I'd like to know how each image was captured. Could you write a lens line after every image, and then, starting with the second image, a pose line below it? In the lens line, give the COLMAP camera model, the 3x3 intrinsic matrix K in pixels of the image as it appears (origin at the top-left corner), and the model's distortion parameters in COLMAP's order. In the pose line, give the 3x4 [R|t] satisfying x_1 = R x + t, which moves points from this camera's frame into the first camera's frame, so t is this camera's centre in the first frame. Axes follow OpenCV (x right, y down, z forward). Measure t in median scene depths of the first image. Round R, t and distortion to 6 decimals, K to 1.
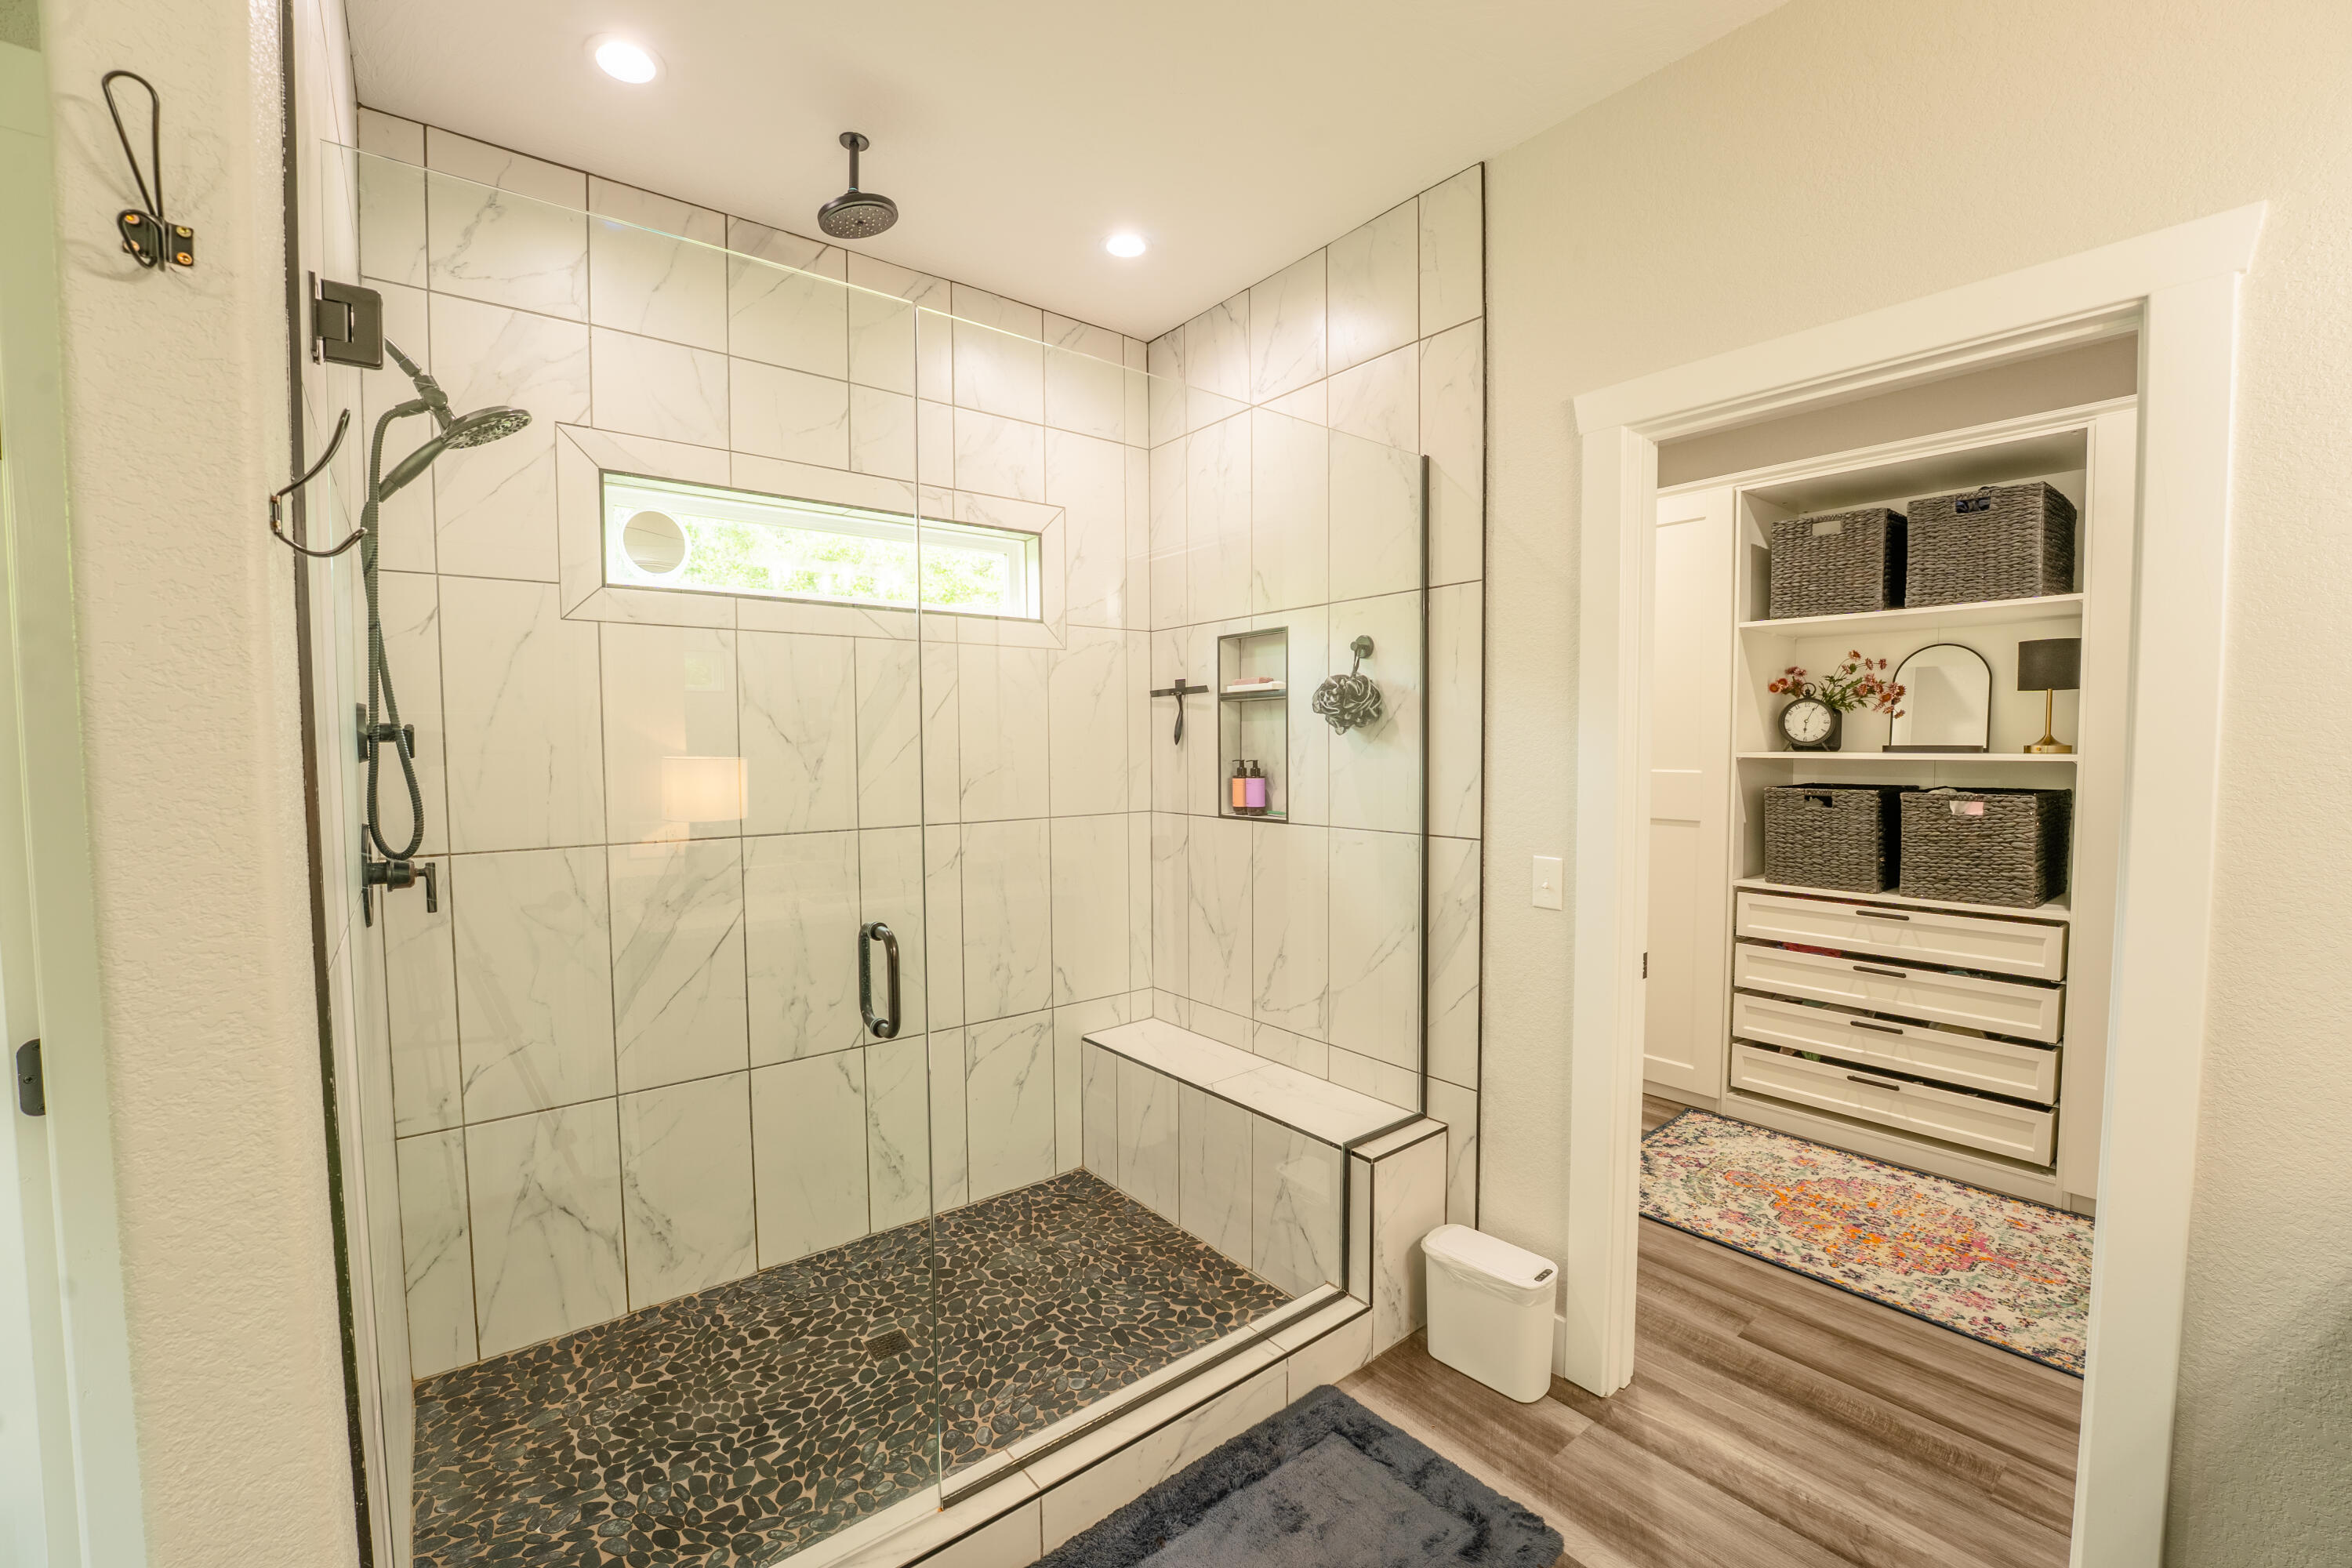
lens RADIAL K [[962.5, 0, 1150.3], [0, 962.5, 785.4], [0, 0, 1]] dist [-0.021005, 0.001635]
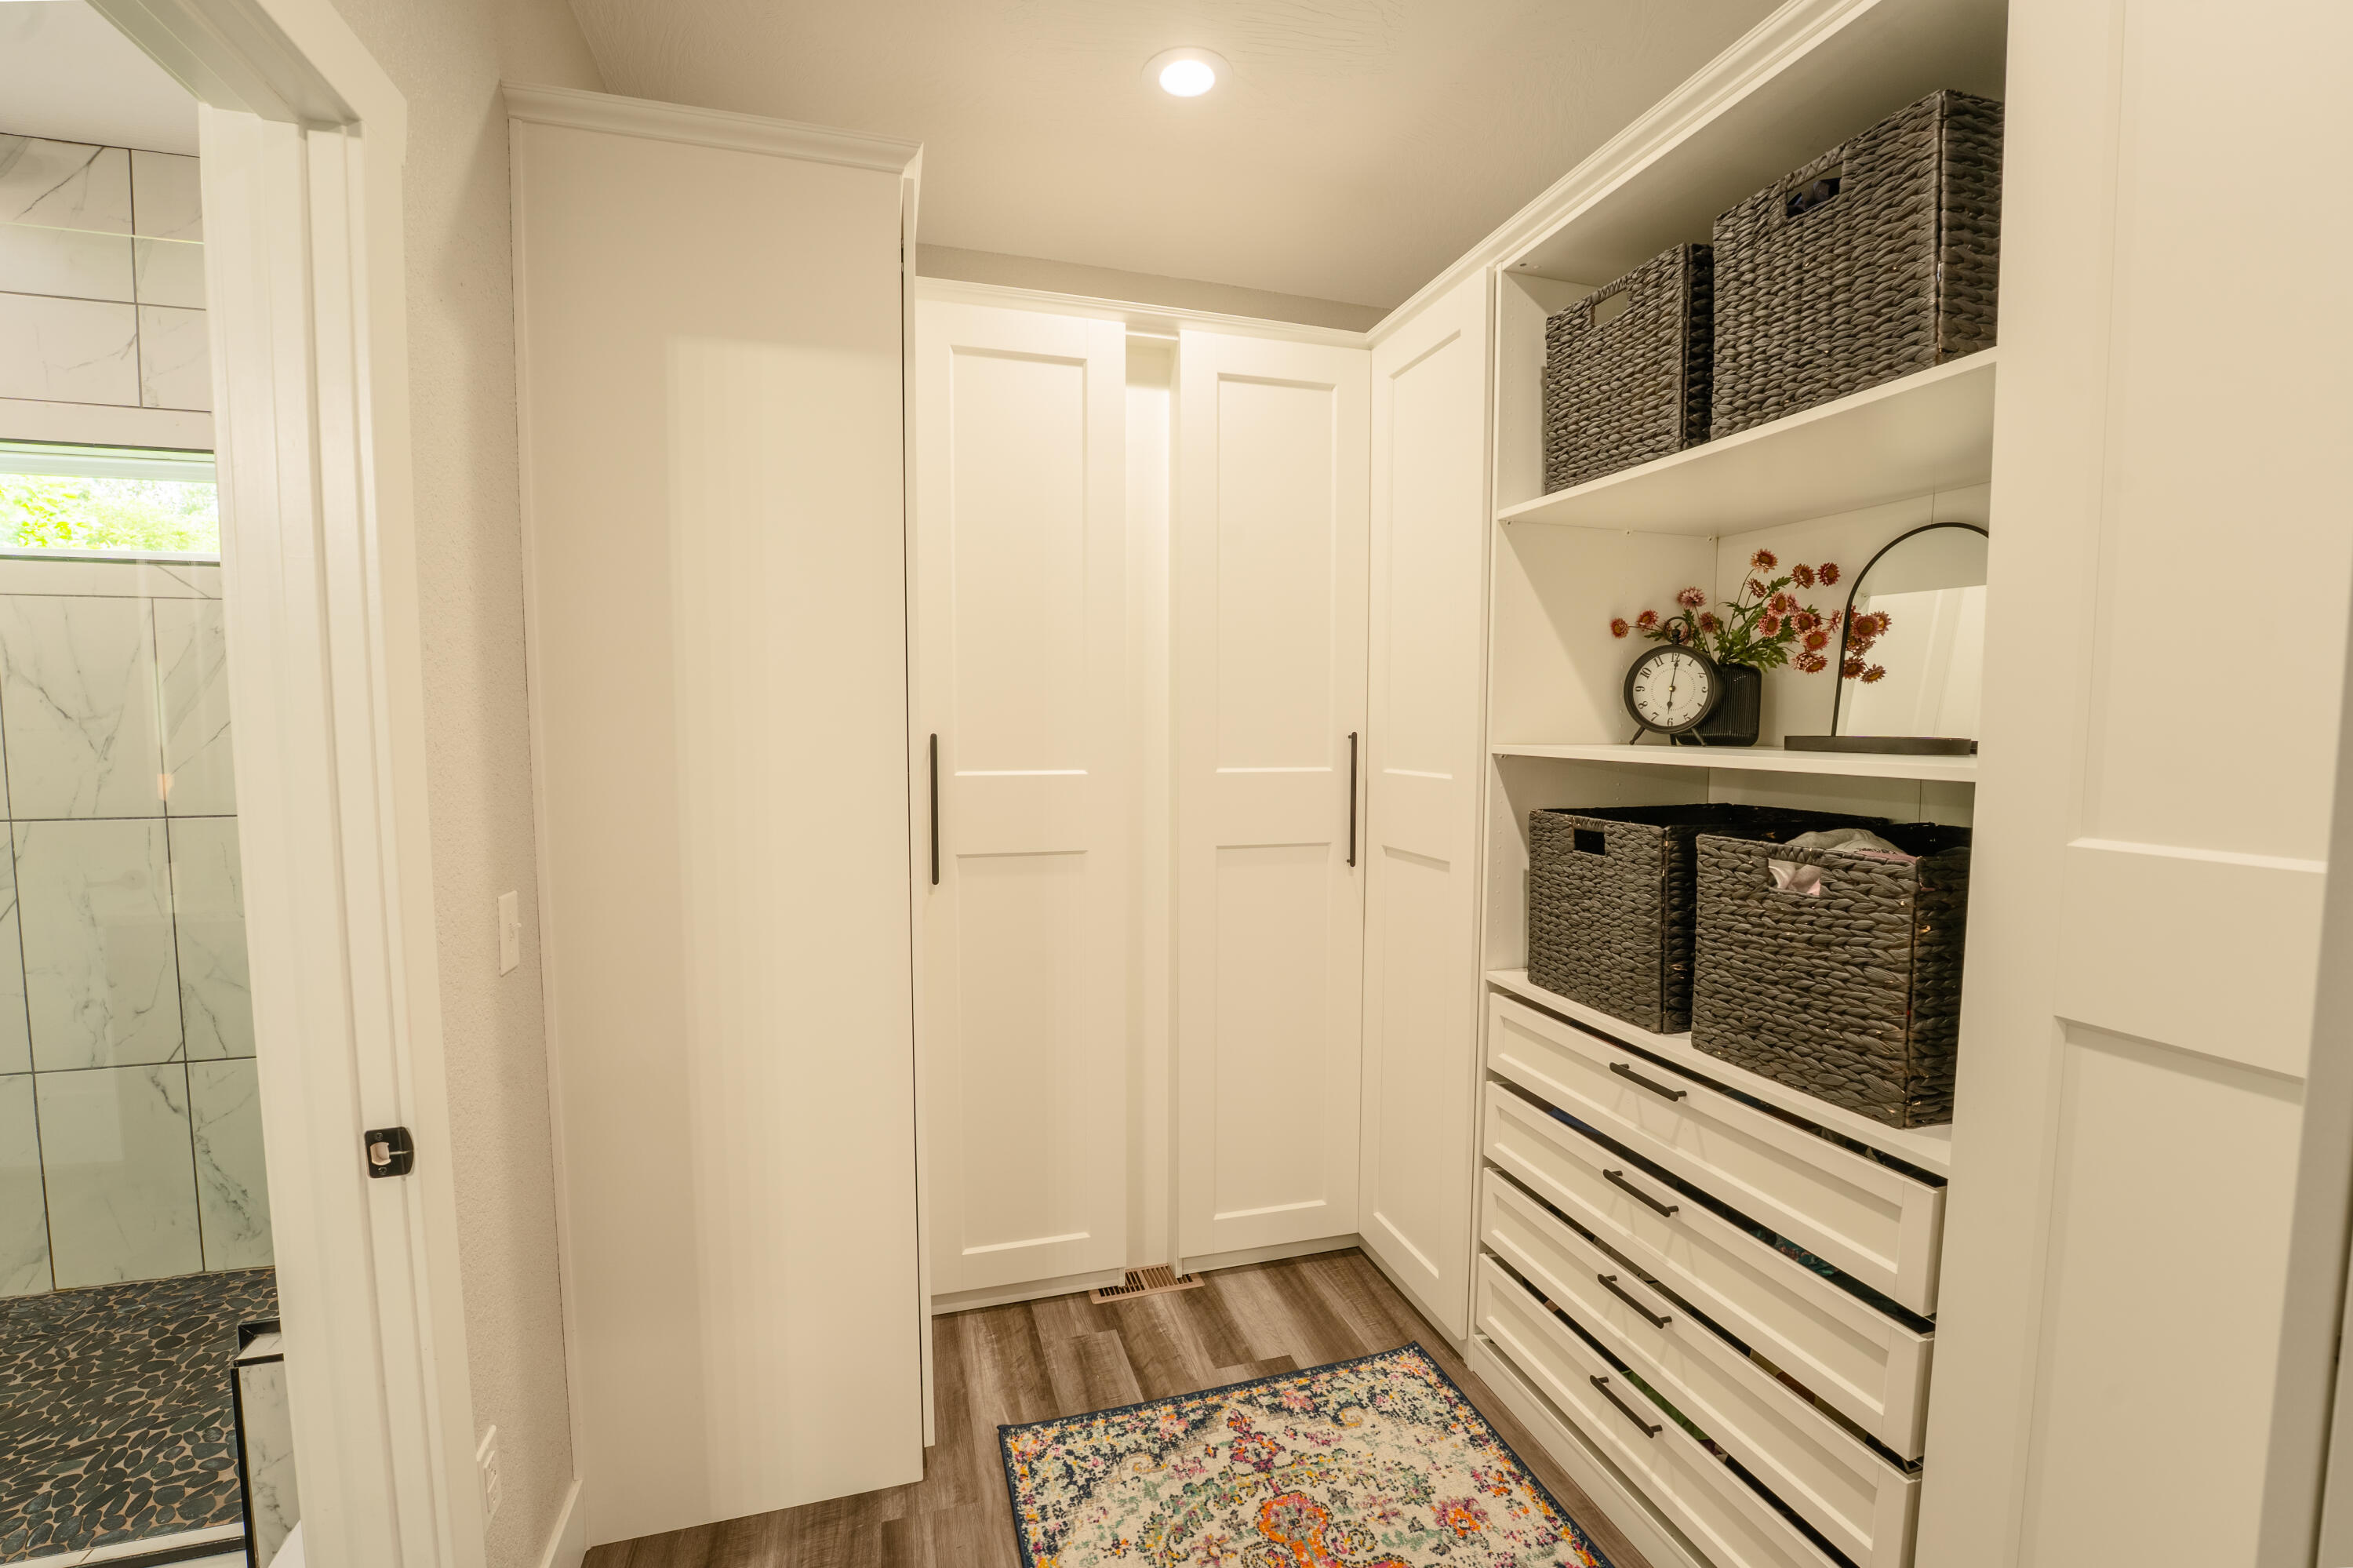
lens RADIAL K [[962.9, 0, 1178.2], [0, 962.9, 788.0], [0, 0, 1]] dist [-0.021005, 0.001635]
pose [[0.927704, 0.032486, -0.371900, 0.695123], [-0.024094, 0.999340, 0.027190, -0.021370], [0.372538, -0.016264, 0.927875, 0.434293]]
